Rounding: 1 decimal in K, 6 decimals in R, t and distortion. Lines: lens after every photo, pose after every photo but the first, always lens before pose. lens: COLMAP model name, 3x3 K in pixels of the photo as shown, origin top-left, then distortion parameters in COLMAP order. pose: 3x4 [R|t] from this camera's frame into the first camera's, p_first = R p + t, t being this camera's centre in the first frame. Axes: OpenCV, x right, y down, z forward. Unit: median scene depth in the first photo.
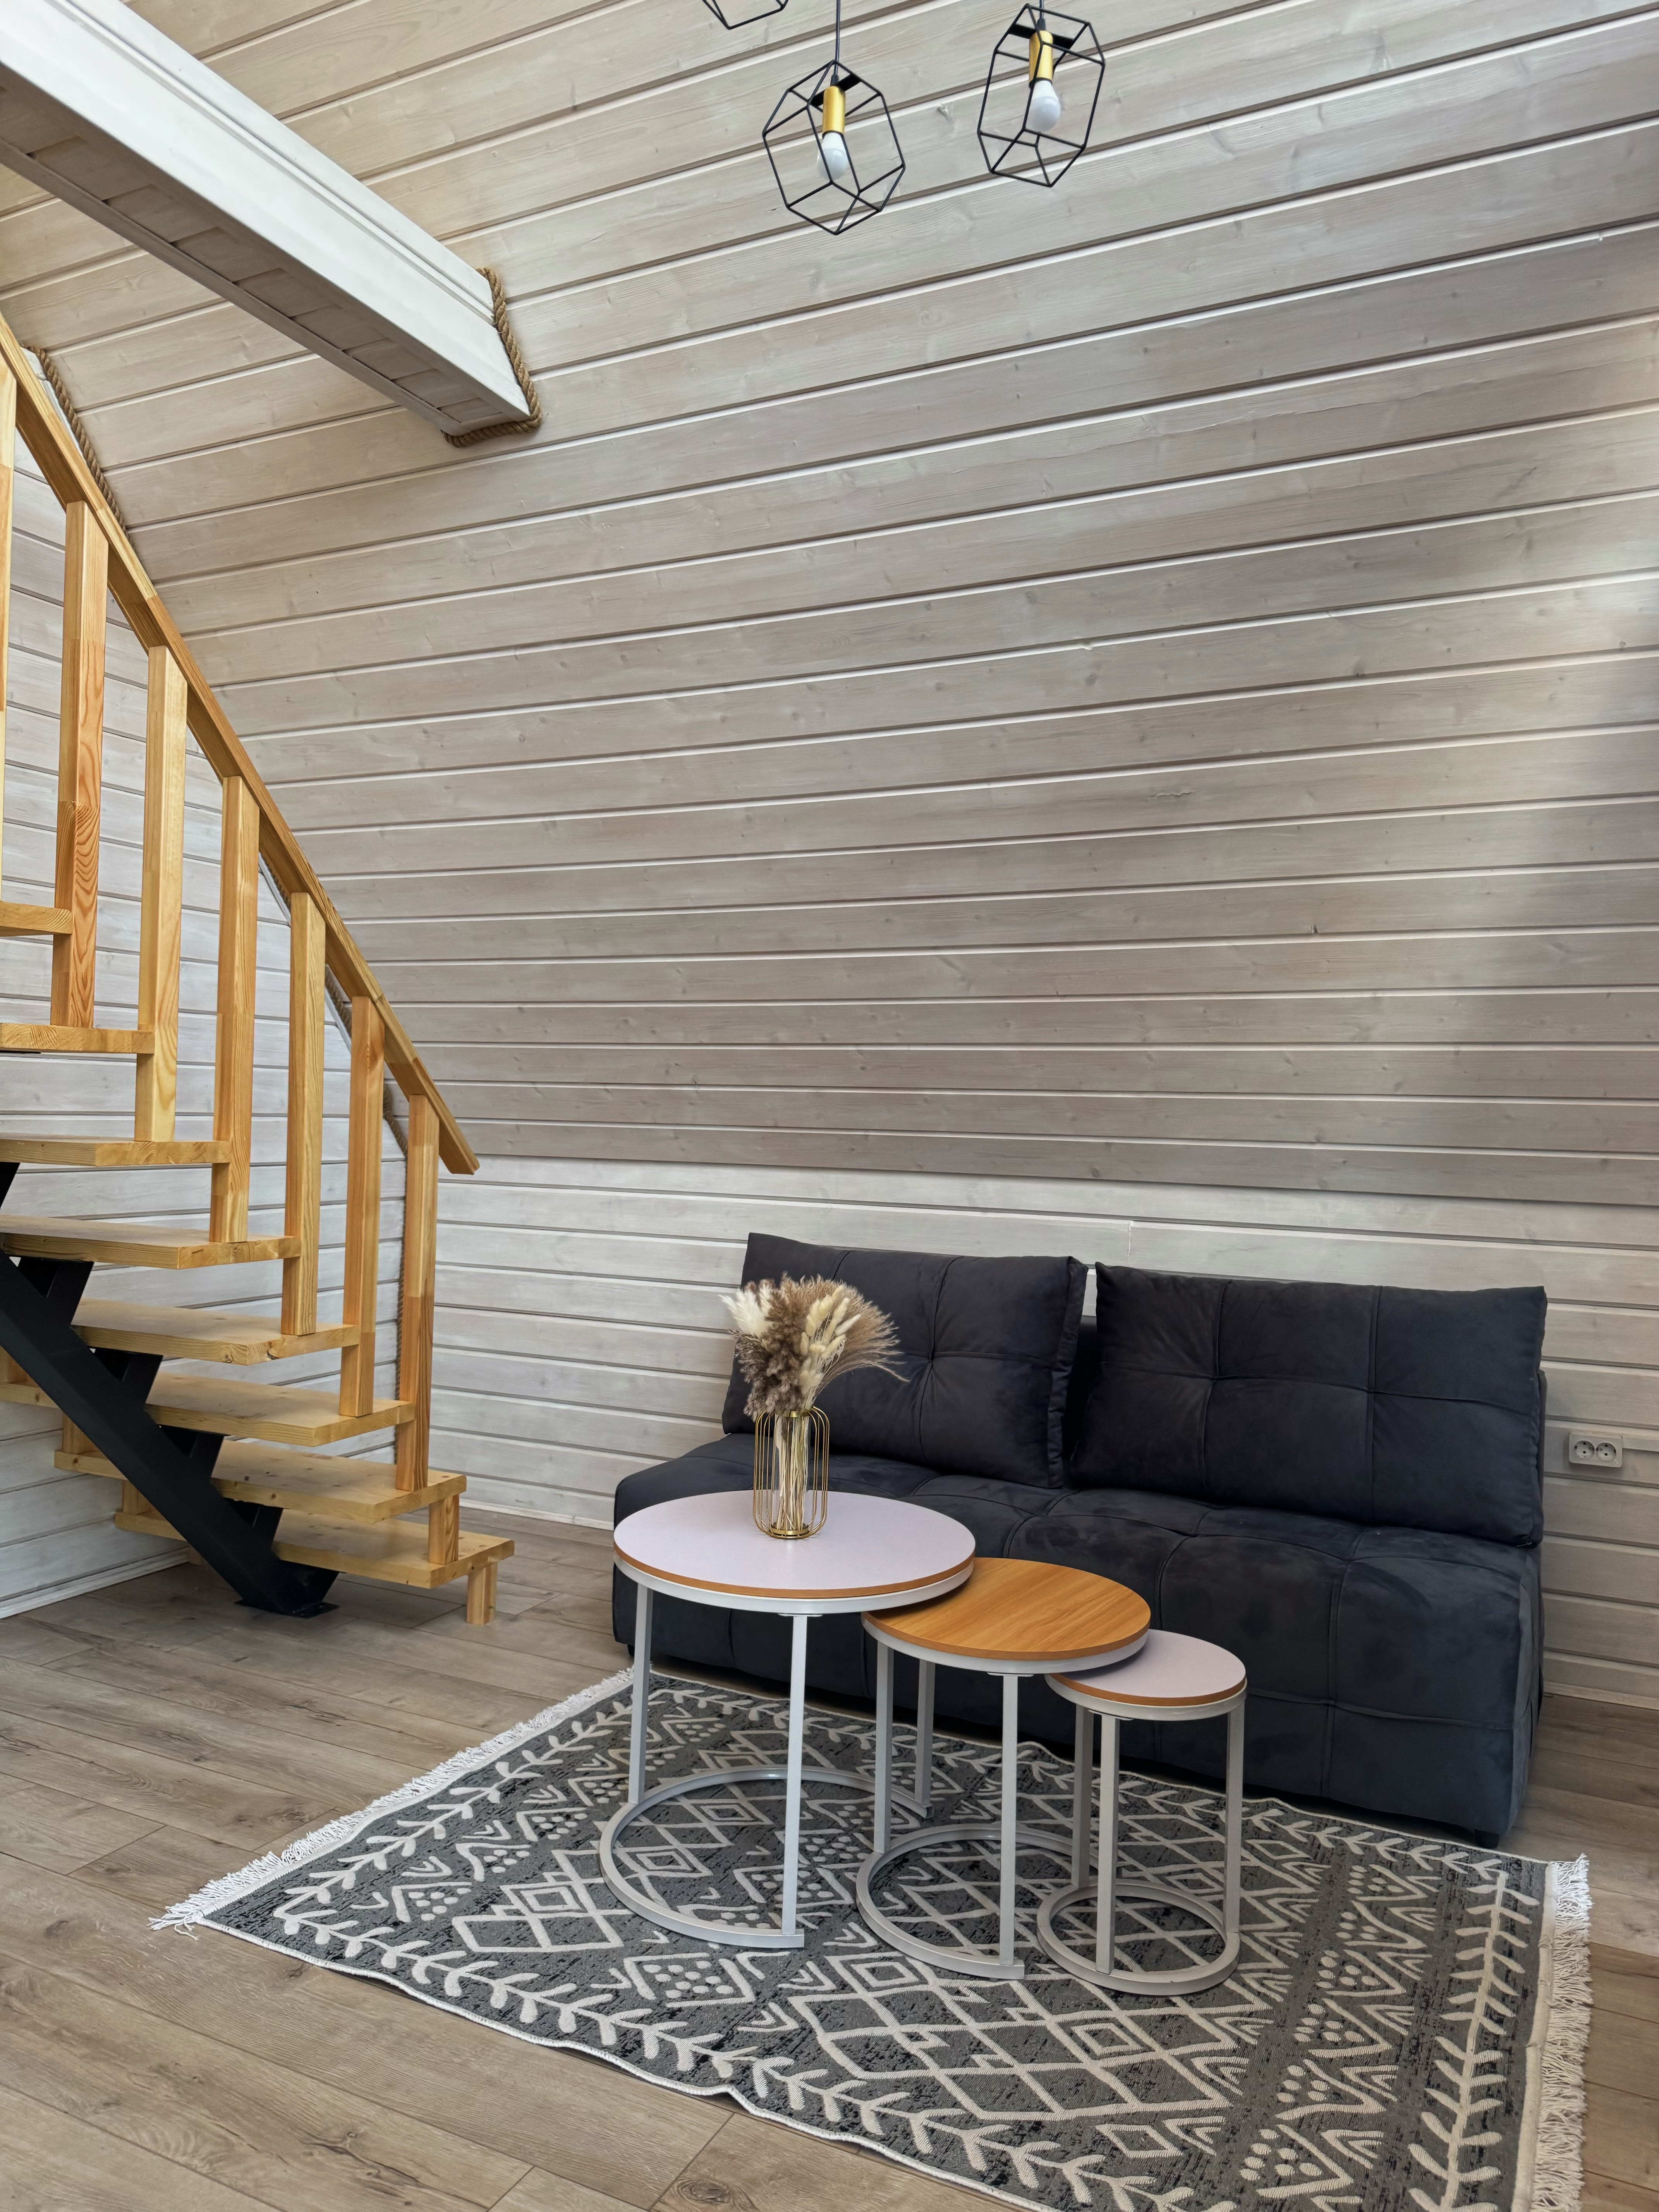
lens RADIAL K [[1574.8, 0, 827.1], [0, 1574.8, 1101.8], [0, 0, 1]] dist [-0.001558, 0.000581]
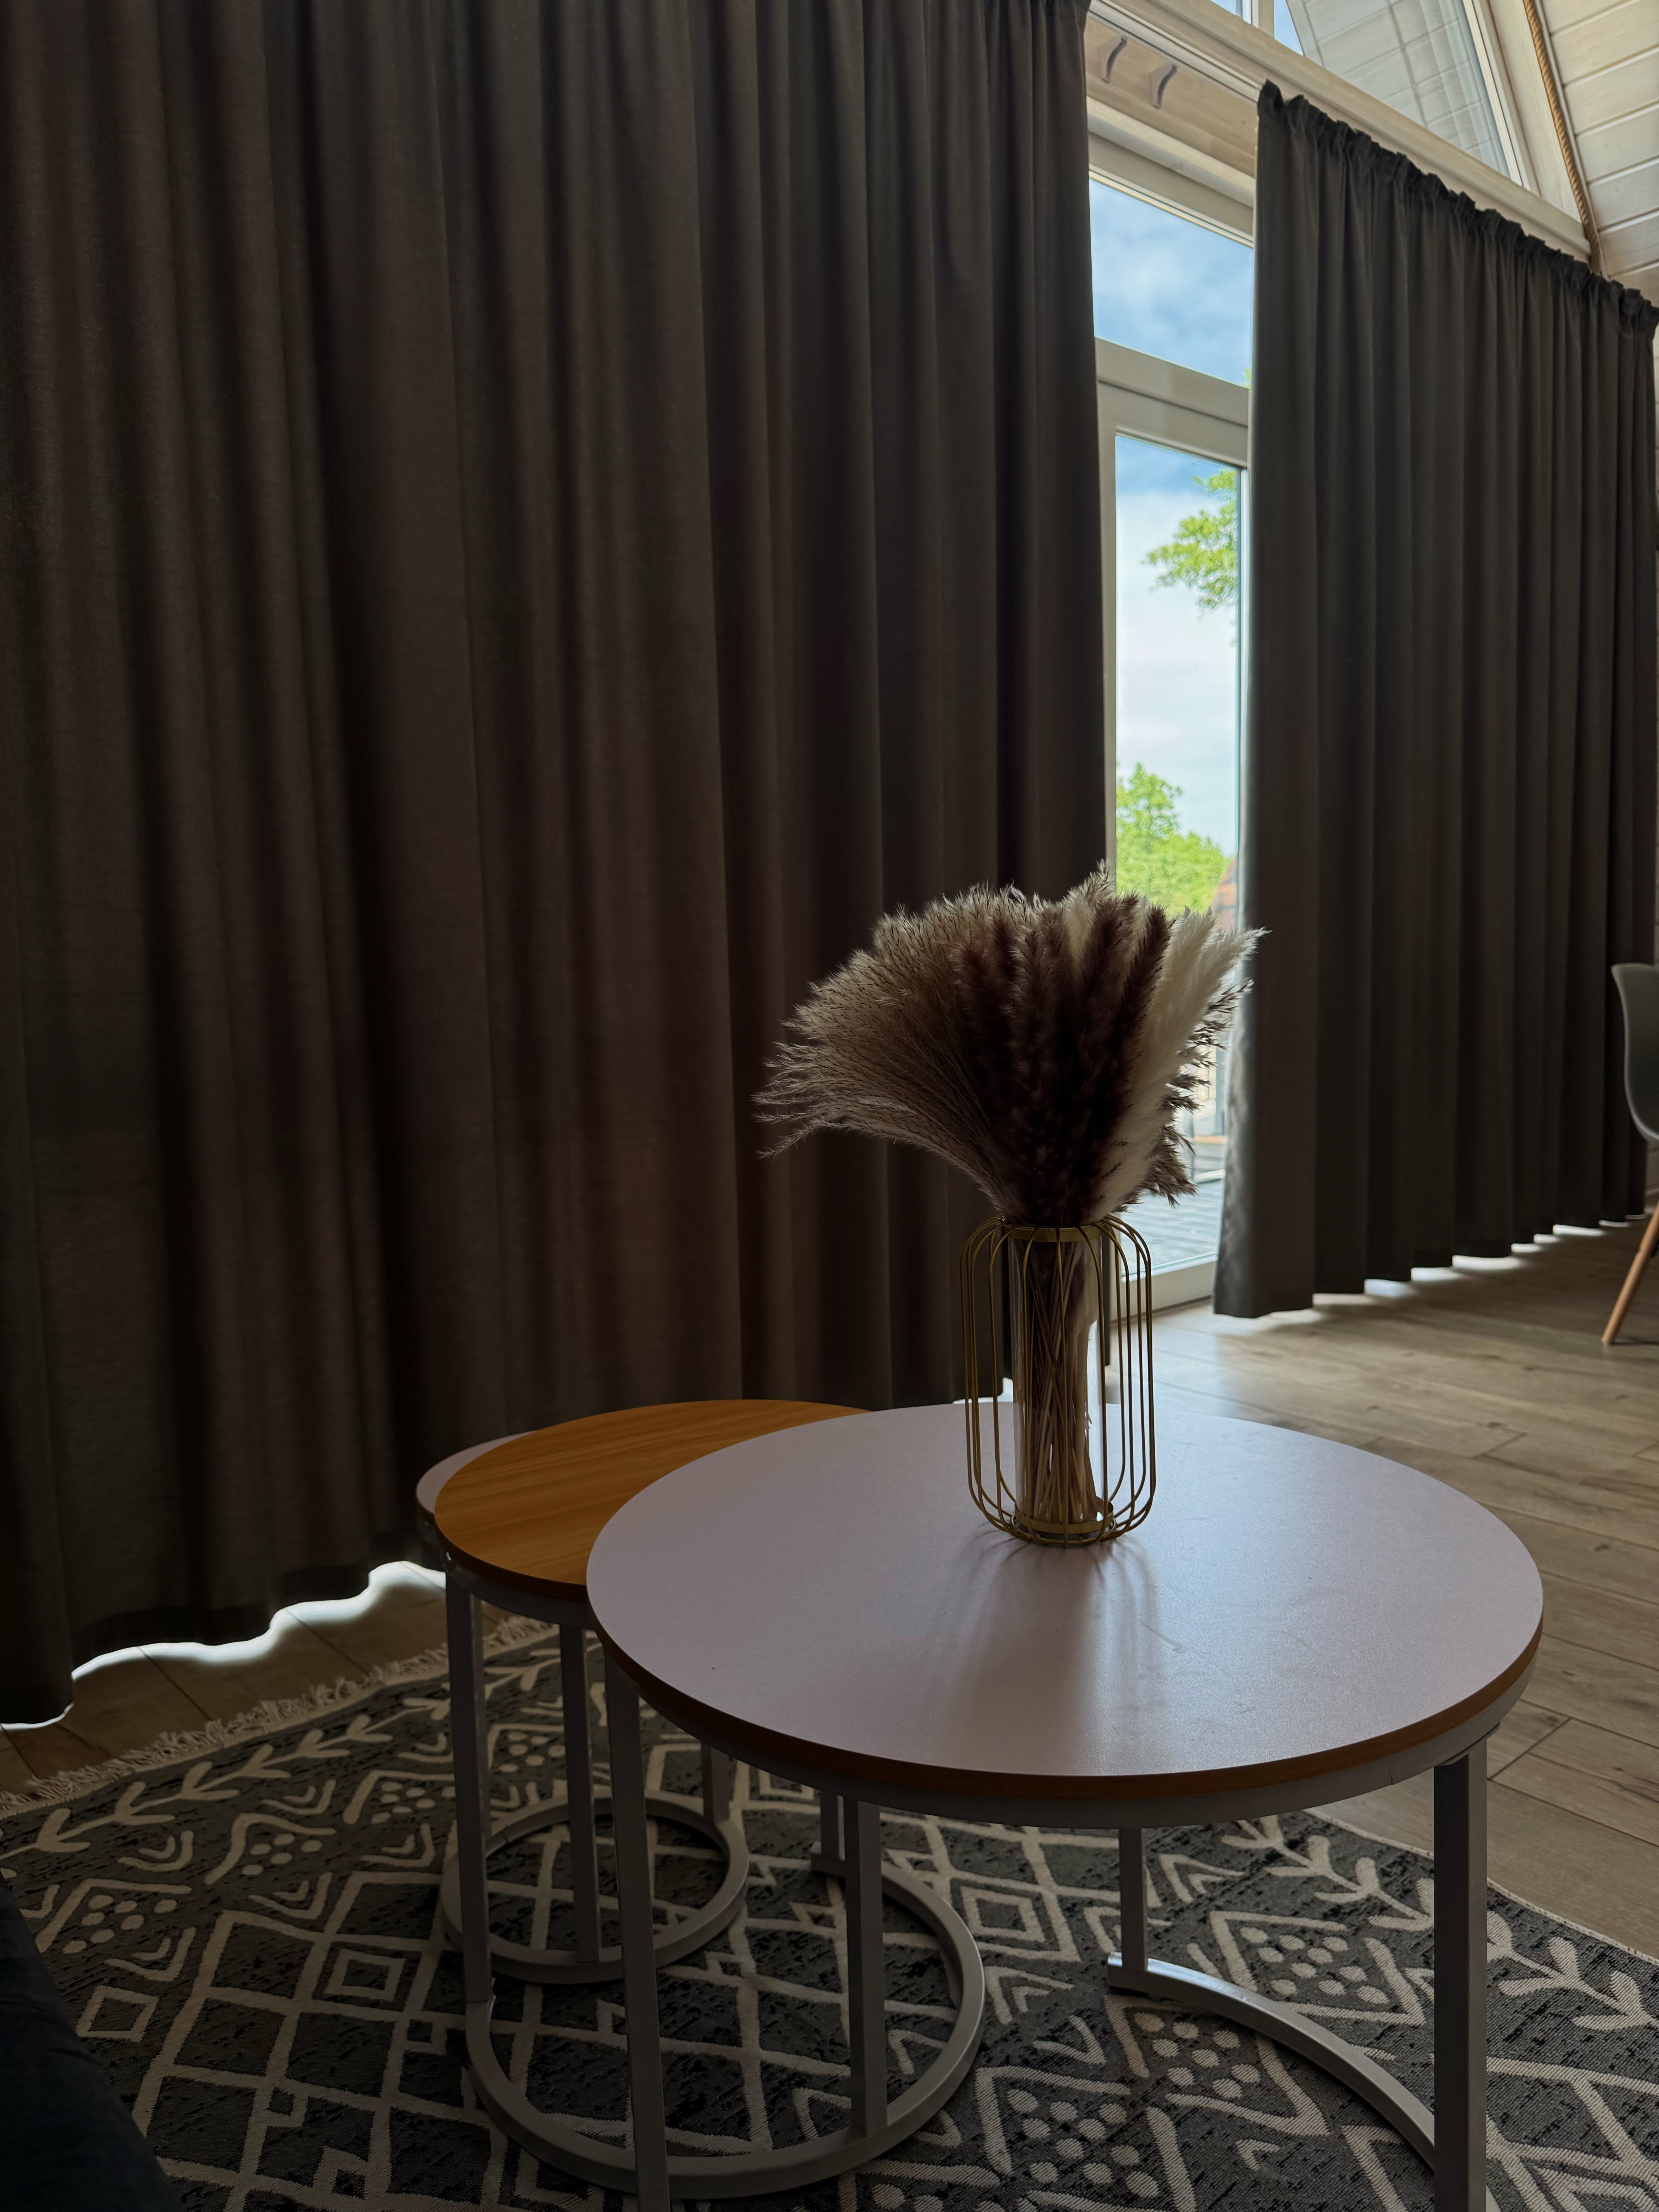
lens RADIAL K [[1574.8, 0, 830.2], [0, 1574.8, 1100.7], [0, 0, 1]] dist [-0.001558, 0.000581]
pose [[-0.920115, -0.040697, 0.389527, -0.144816], [0.002613, 0.993927, 0.110015, 0.144990], [-0.391639, 0.102244, -0.914421, 1.644409]]
